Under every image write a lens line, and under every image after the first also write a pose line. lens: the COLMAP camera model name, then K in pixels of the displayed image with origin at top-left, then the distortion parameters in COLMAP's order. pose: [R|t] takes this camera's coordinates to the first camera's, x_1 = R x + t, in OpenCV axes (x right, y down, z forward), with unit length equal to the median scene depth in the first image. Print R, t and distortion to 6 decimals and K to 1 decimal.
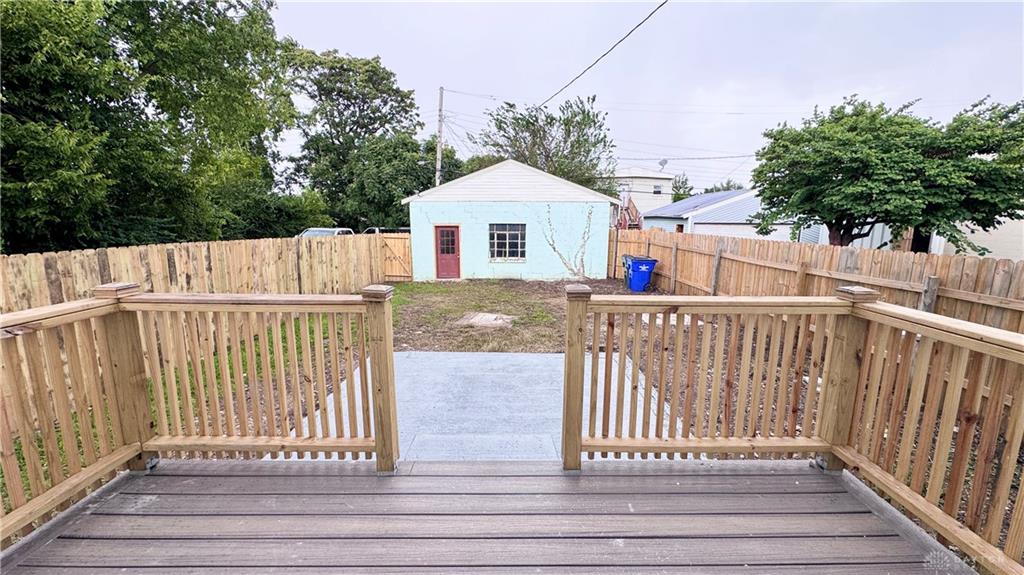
lens RADIAL K [[413.0, 0, 512.0], [0, 413.0, 287.5], [0, 0, 1]] dist [-0.008524, -0.000088]
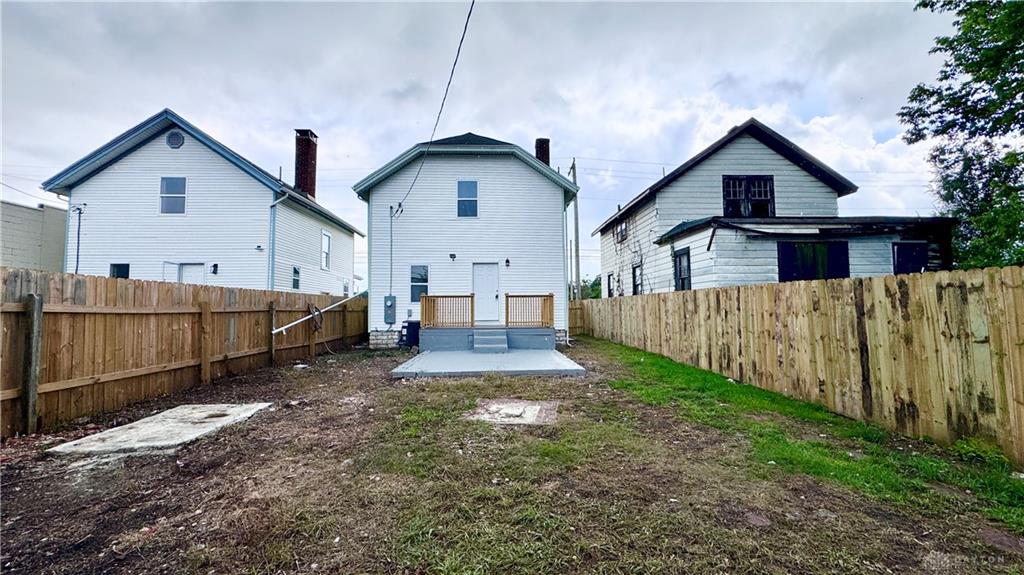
lens RADIAL K [[413.0, 0, 512.0], [0, 413.0, 287.5], [0, 0, 1]] dist [-0.008524, -0.000088]
pose [[-0.999630, 0.001457, -0.027163, -0.040812], [-0.001488, 0.994138, 0.108104, -0.181884], [0.027161, 0.108104, -0.993768, 1.680081]]
